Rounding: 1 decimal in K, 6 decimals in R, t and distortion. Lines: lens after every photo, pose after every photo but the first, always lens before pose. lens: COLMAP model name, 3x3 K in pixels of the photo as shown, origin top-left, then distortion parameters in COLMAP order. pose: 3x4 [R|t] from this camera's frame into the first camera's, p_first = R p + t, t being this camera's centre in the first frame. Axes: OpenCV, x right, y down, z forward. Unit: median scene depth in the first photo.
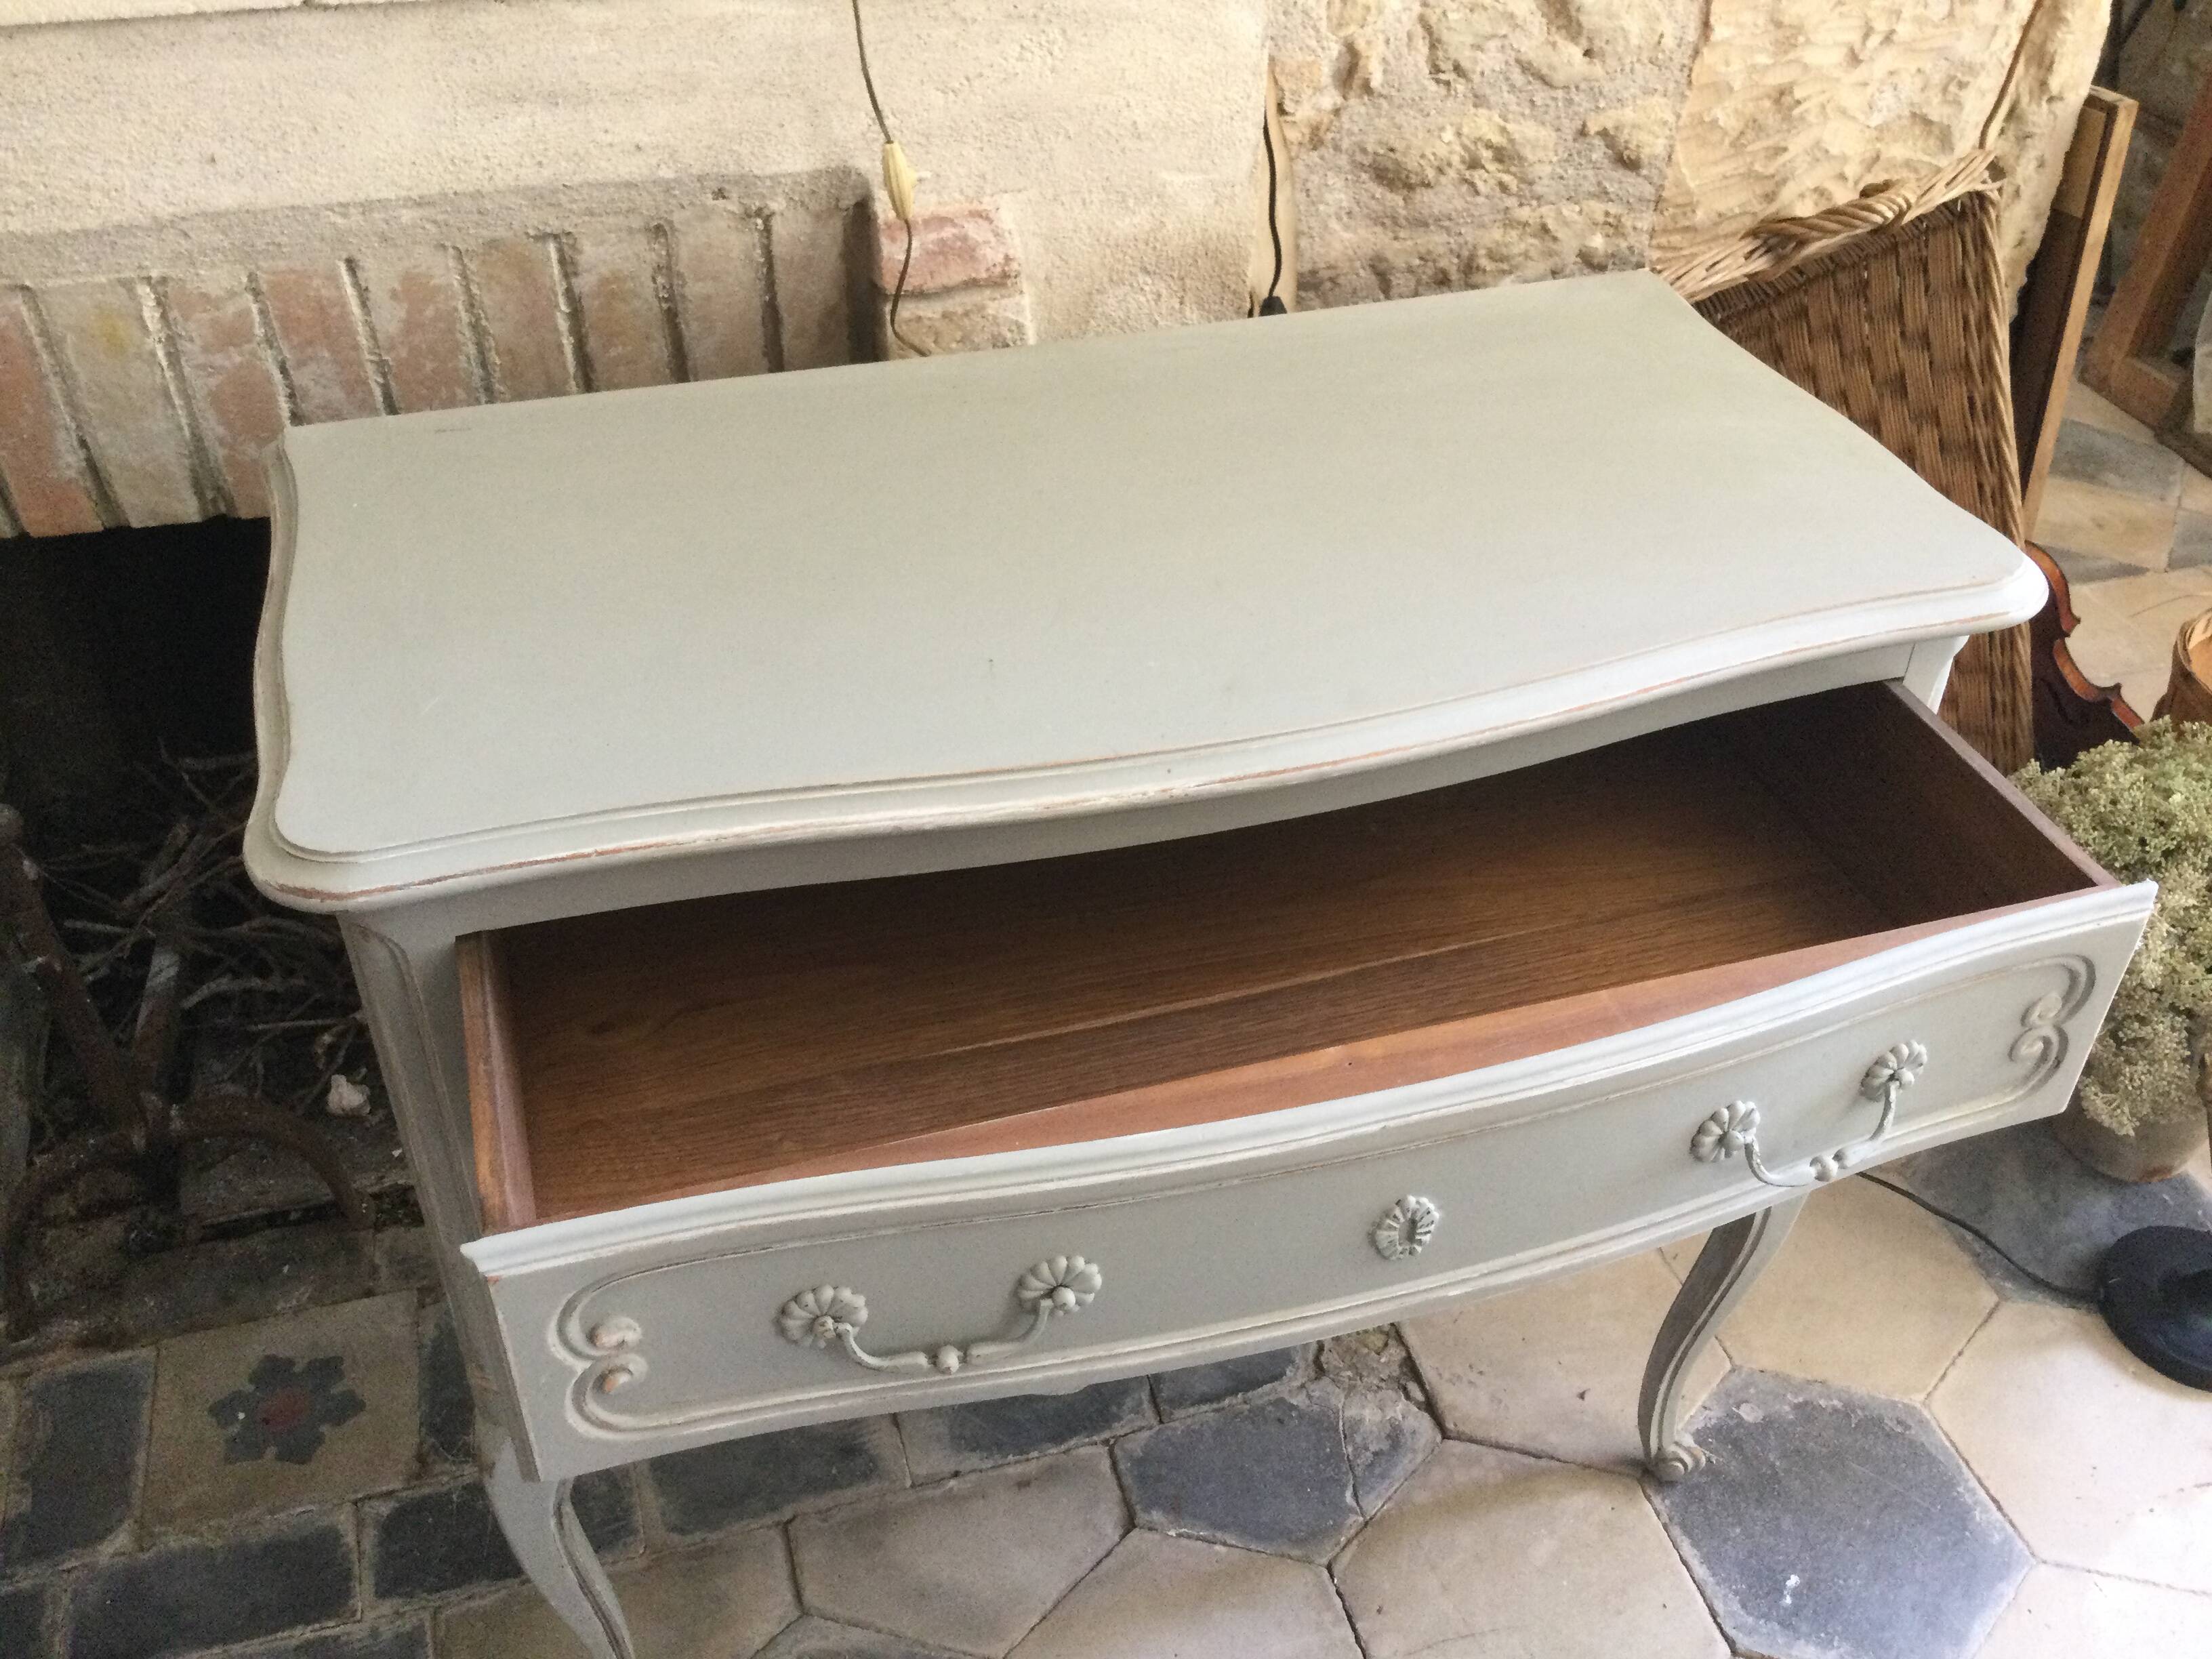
lens RADIAL K [[1998.6, 0, 1102.3], [0, 1998.6, 817.0], [0, 0, 1]] dist [0.128373, -0.275112]
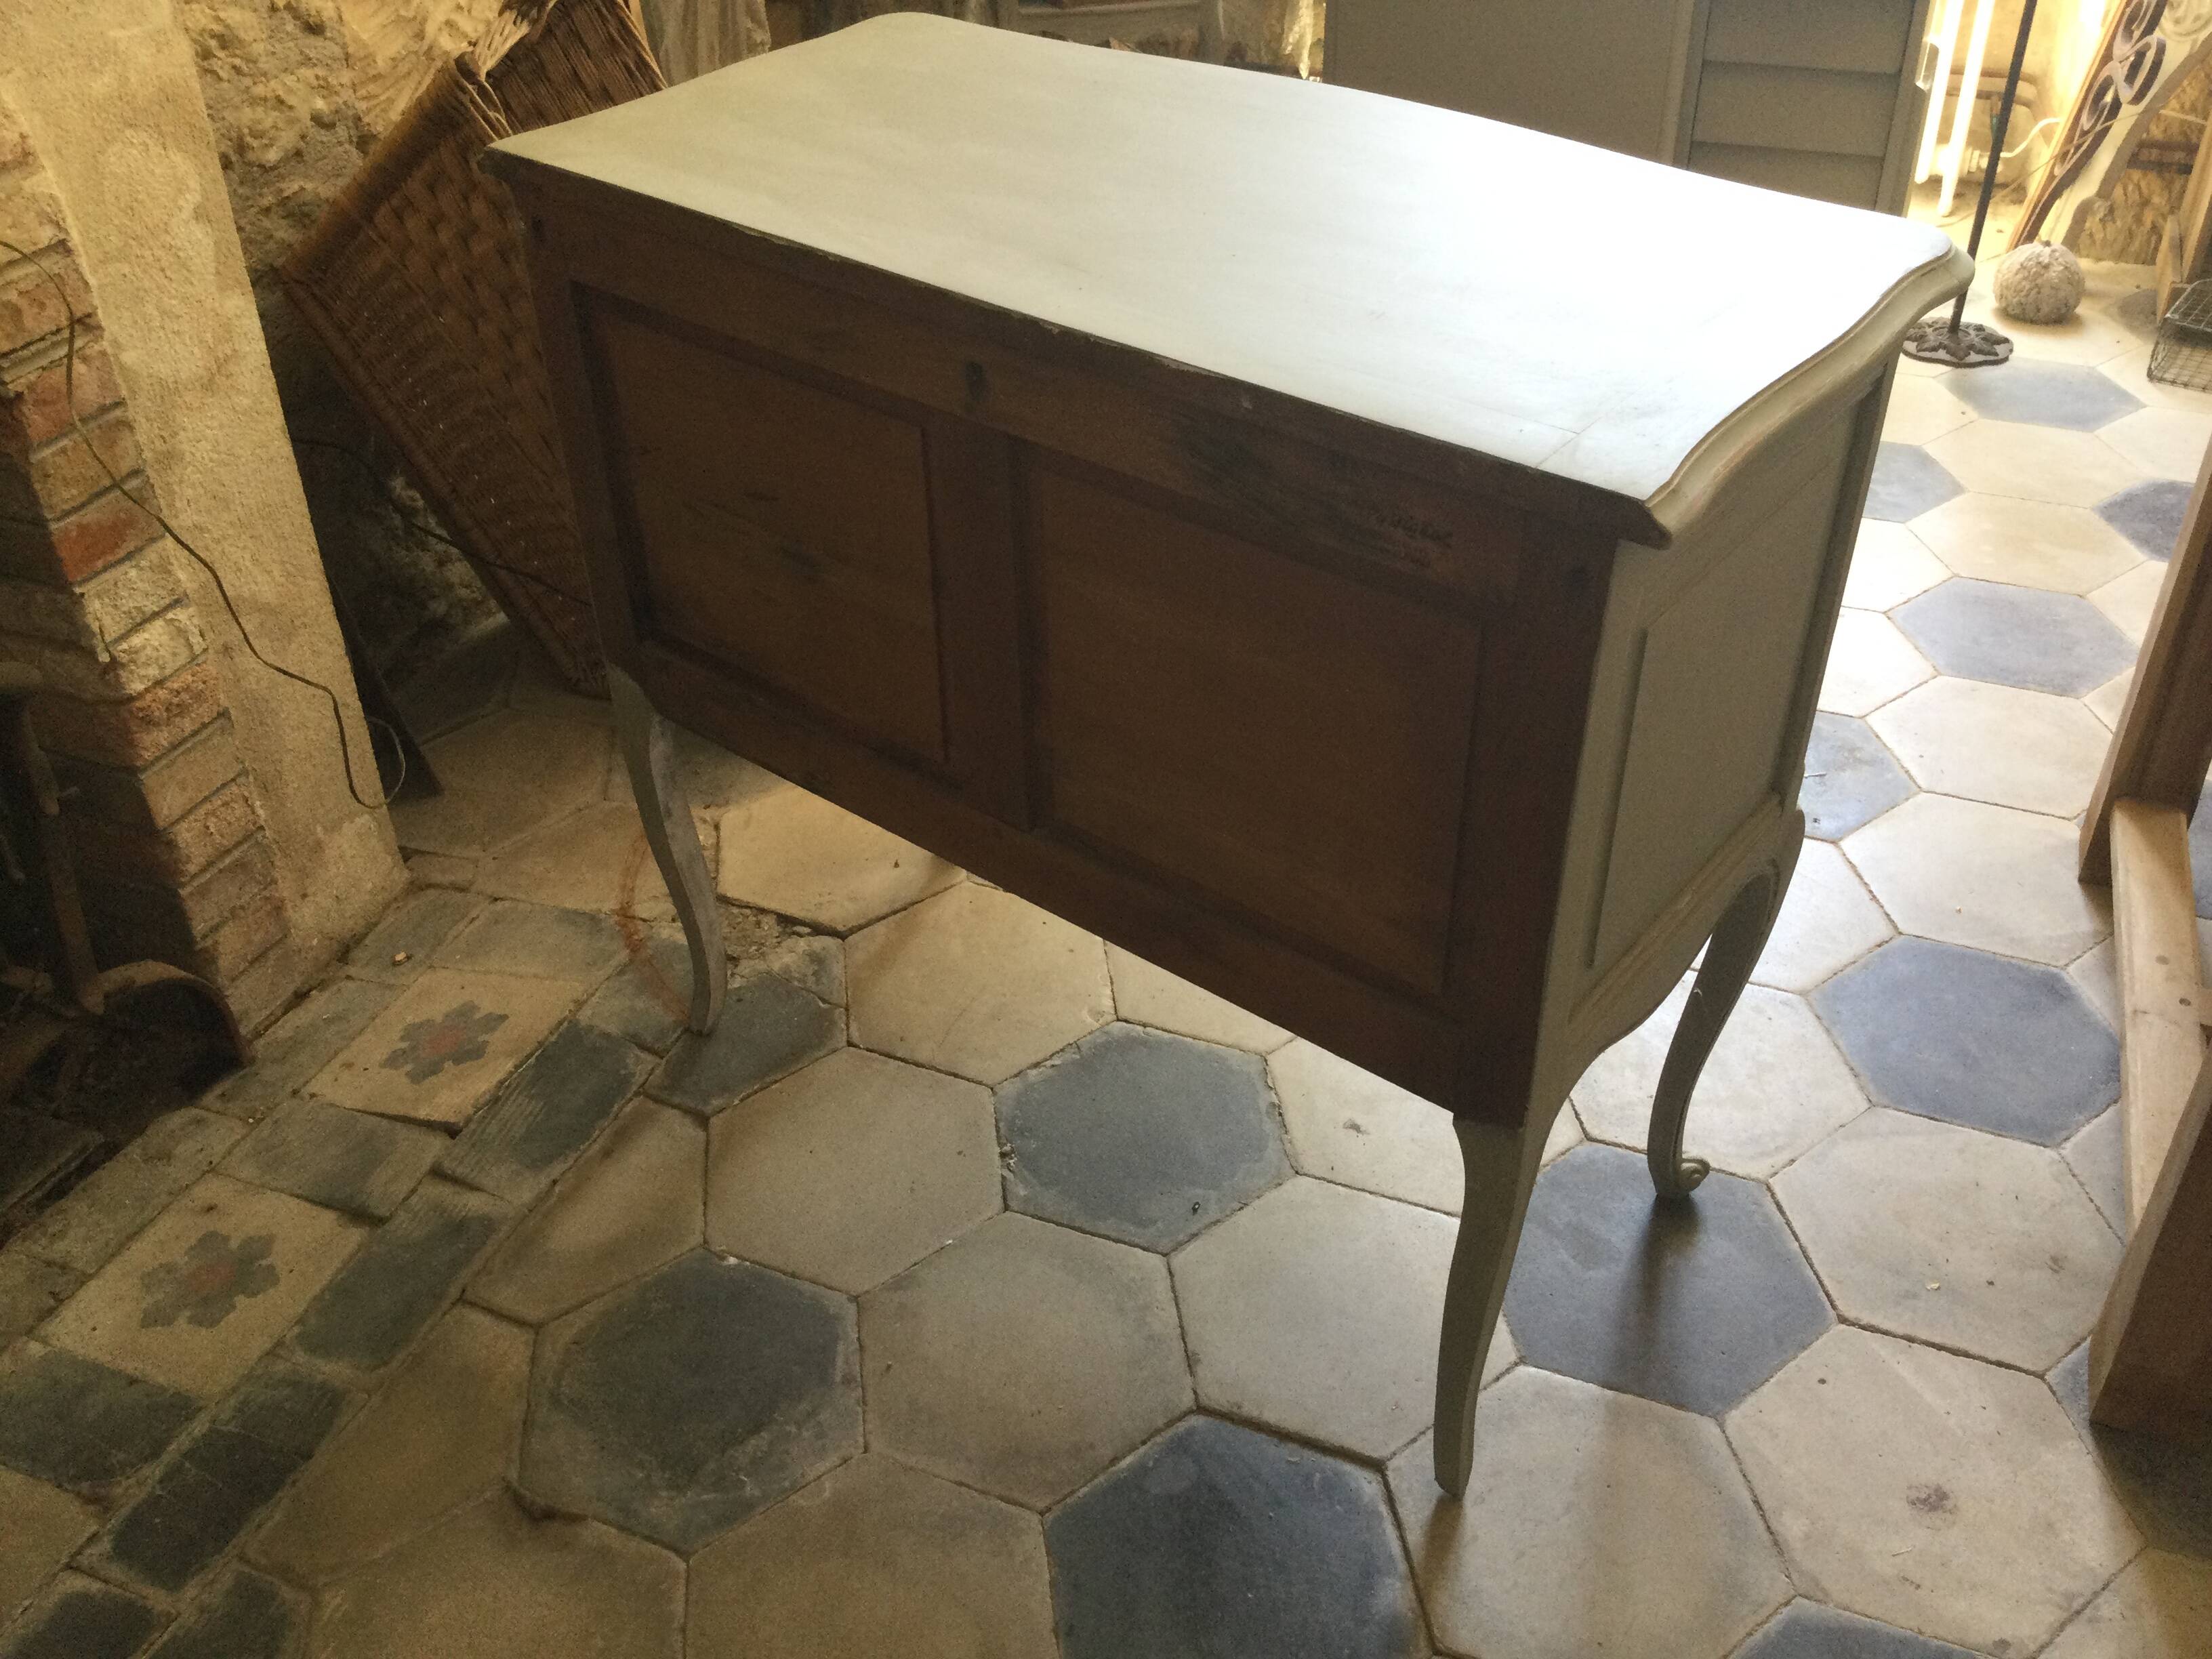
lens RADIAL K [[1986.3, 0, 1094.1], [0, 1986.3, 818.2], [0, 0, 1]] dist [0.100685, -0.186717]
pose [[0.633313, -0.477348, 0.609142, -0.465058], [0.502471, 0.852270, 0.145463, 0.146022], [-0.588590, 0.213953, 0.779606, -0.074246]]
